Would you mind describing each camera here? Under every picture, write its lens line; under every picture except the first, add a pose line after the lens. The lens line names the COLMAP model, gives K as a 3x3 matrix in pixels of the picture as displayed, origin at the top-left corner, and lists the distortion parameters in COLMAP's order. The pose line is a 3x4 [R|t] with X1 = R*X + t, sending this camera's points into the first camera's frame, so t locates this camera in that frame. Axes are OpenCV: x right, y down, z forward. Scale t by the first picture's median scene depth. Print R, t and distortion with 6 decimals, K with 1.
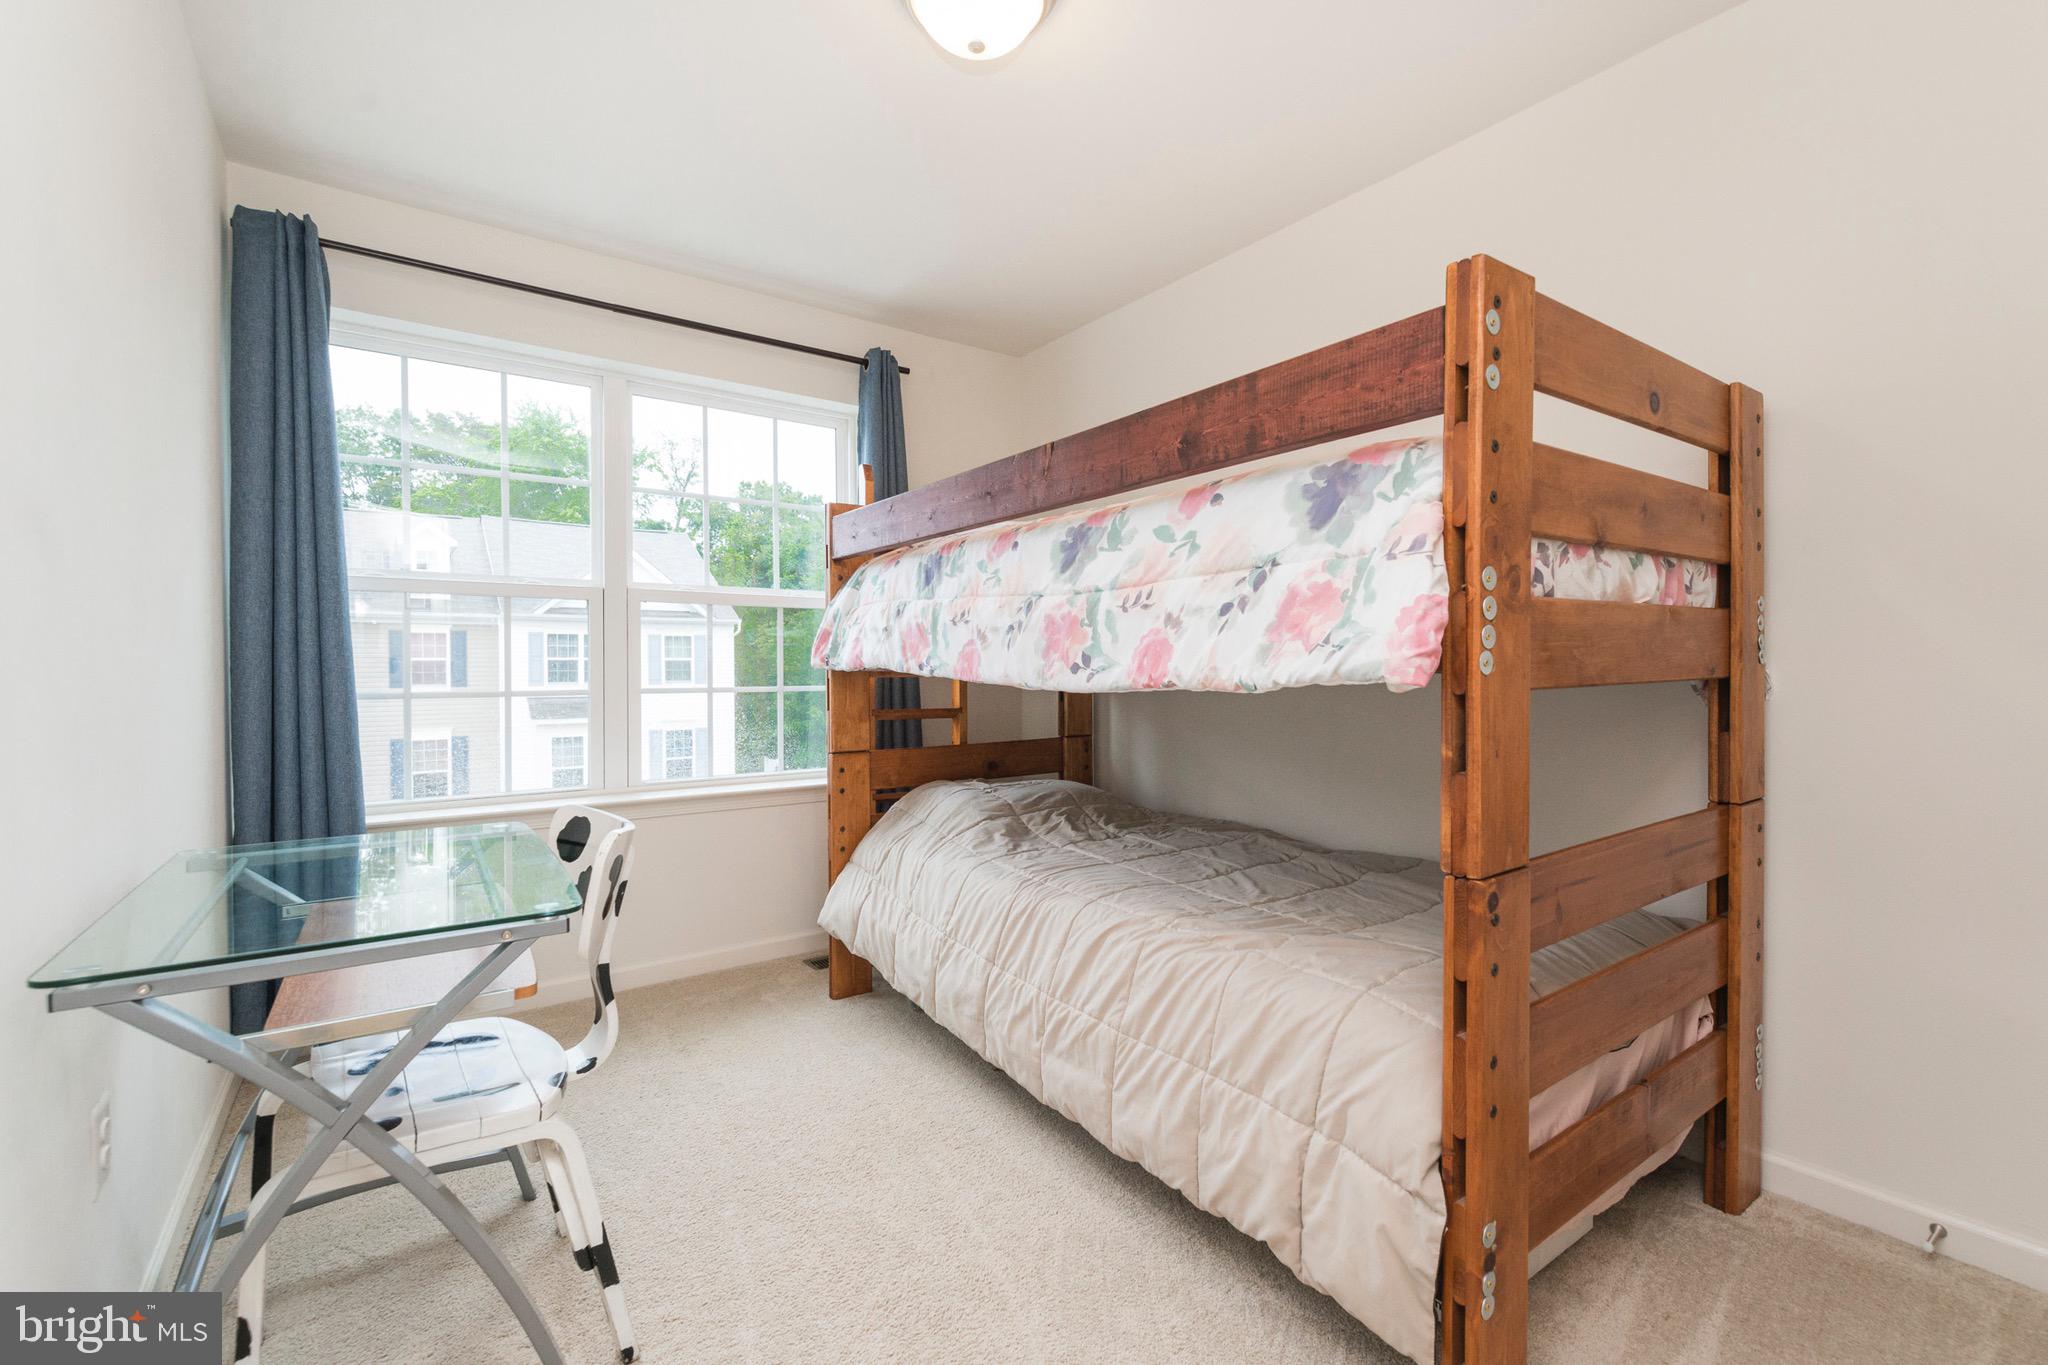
lens RADIAL K [[879.7, 0, 1031.4], [0, 879.7, 667.0], [0, 0, 1]] dist [0.001538, -0.000185]
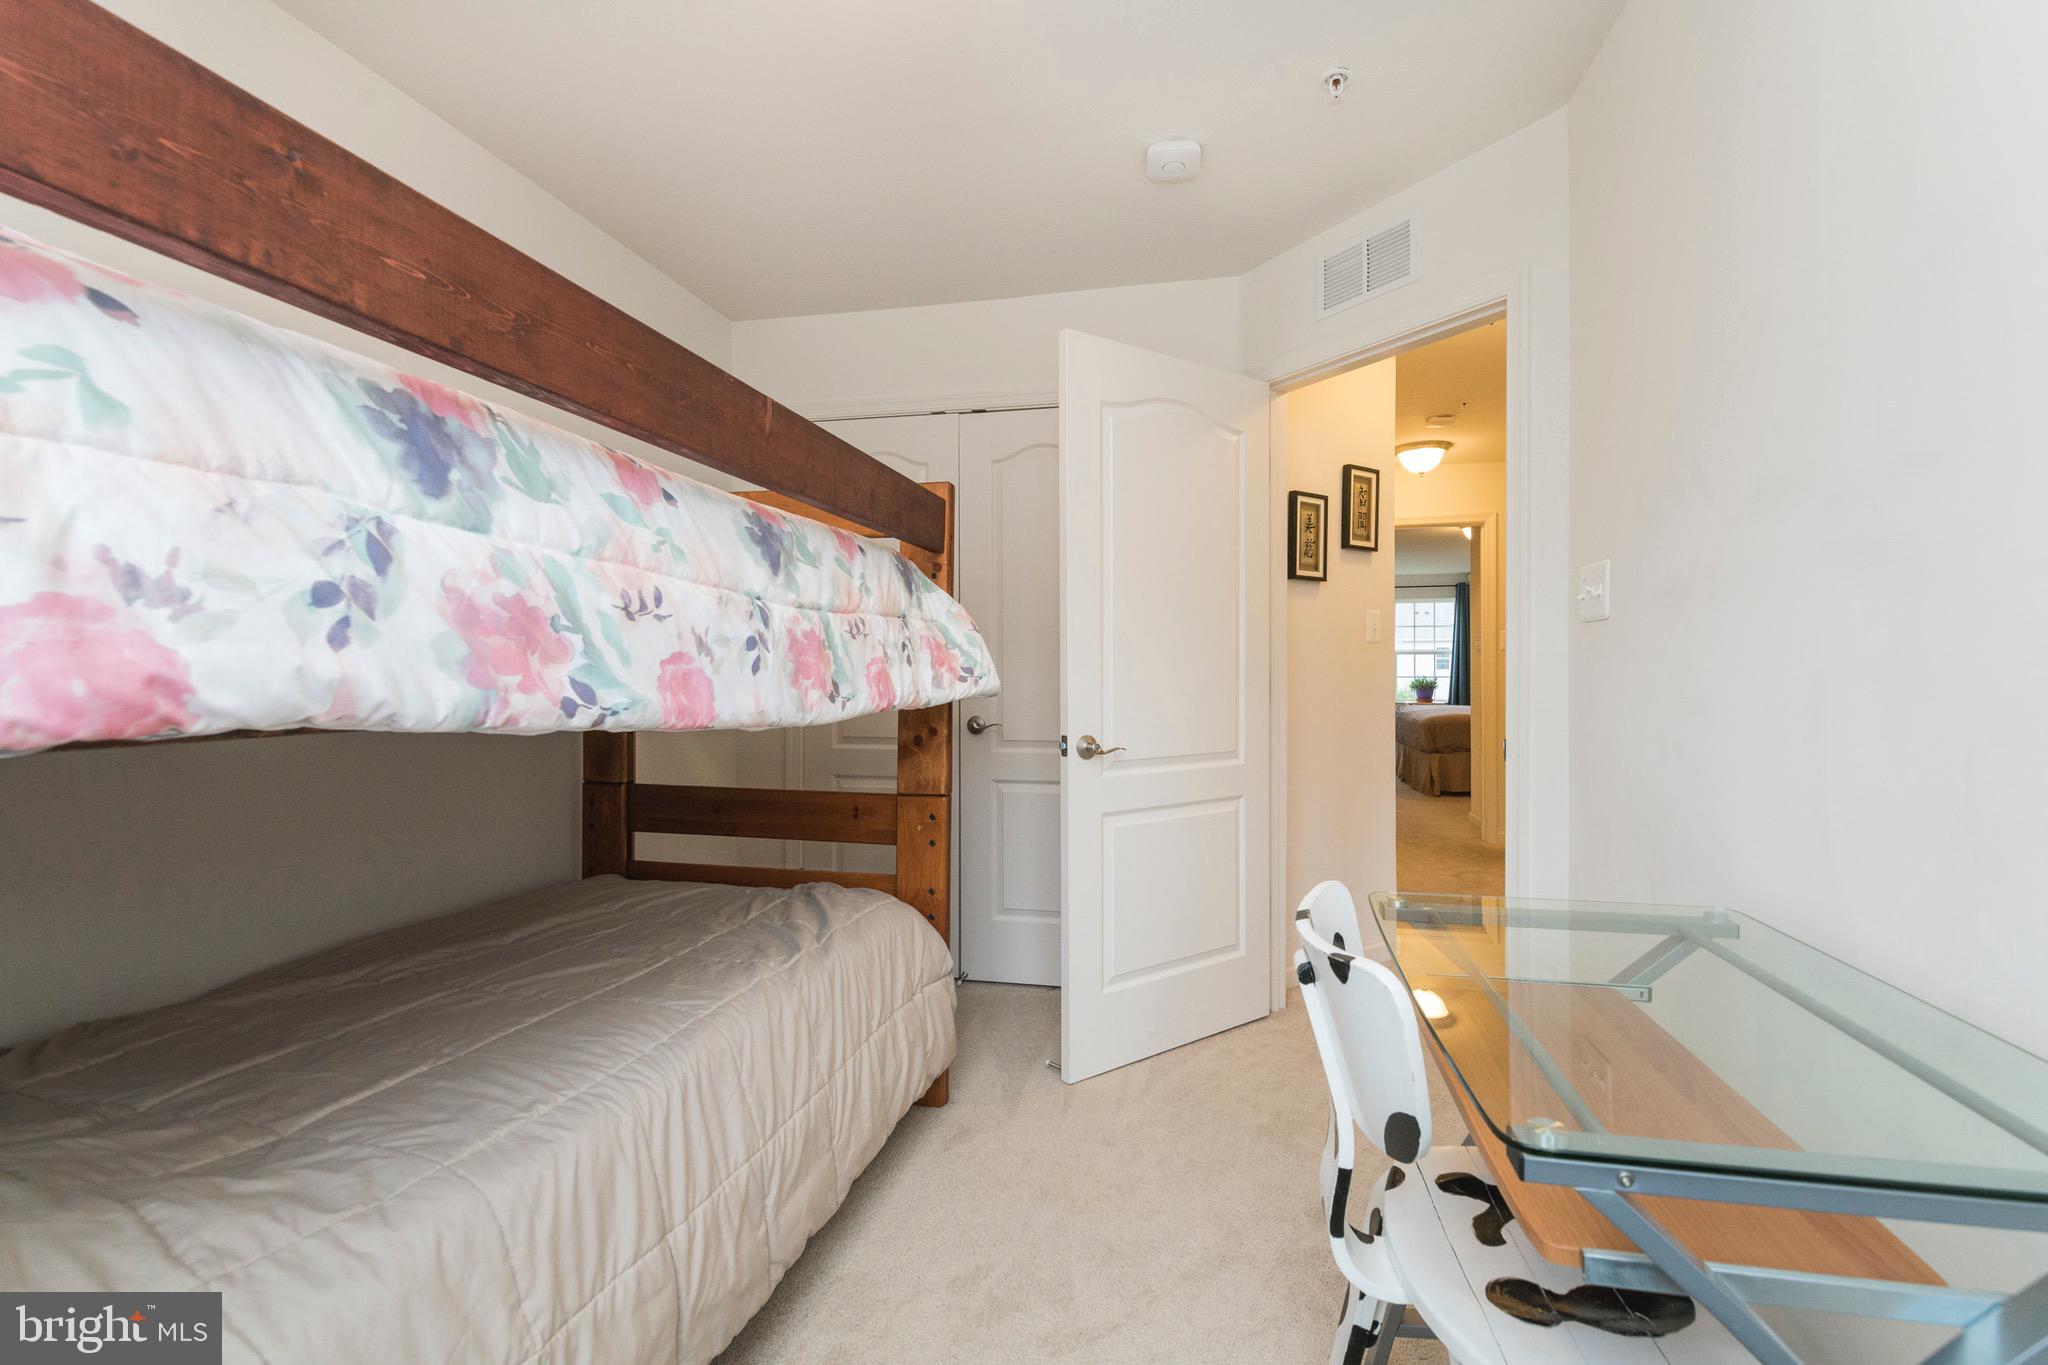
lens RADIAL K [[879.7, 0, 1031.4], [0, 879.7, 667.0], [0, 0, 1]] dist [0.001538, -0.000185]
pose [[-0.686702, 0.013316, 0.726817, -0.611411], [0.009395, 0.999911, -0.009443, -0.015237], [-0.726878, 0.000344, -0.686766, 1.245450]]
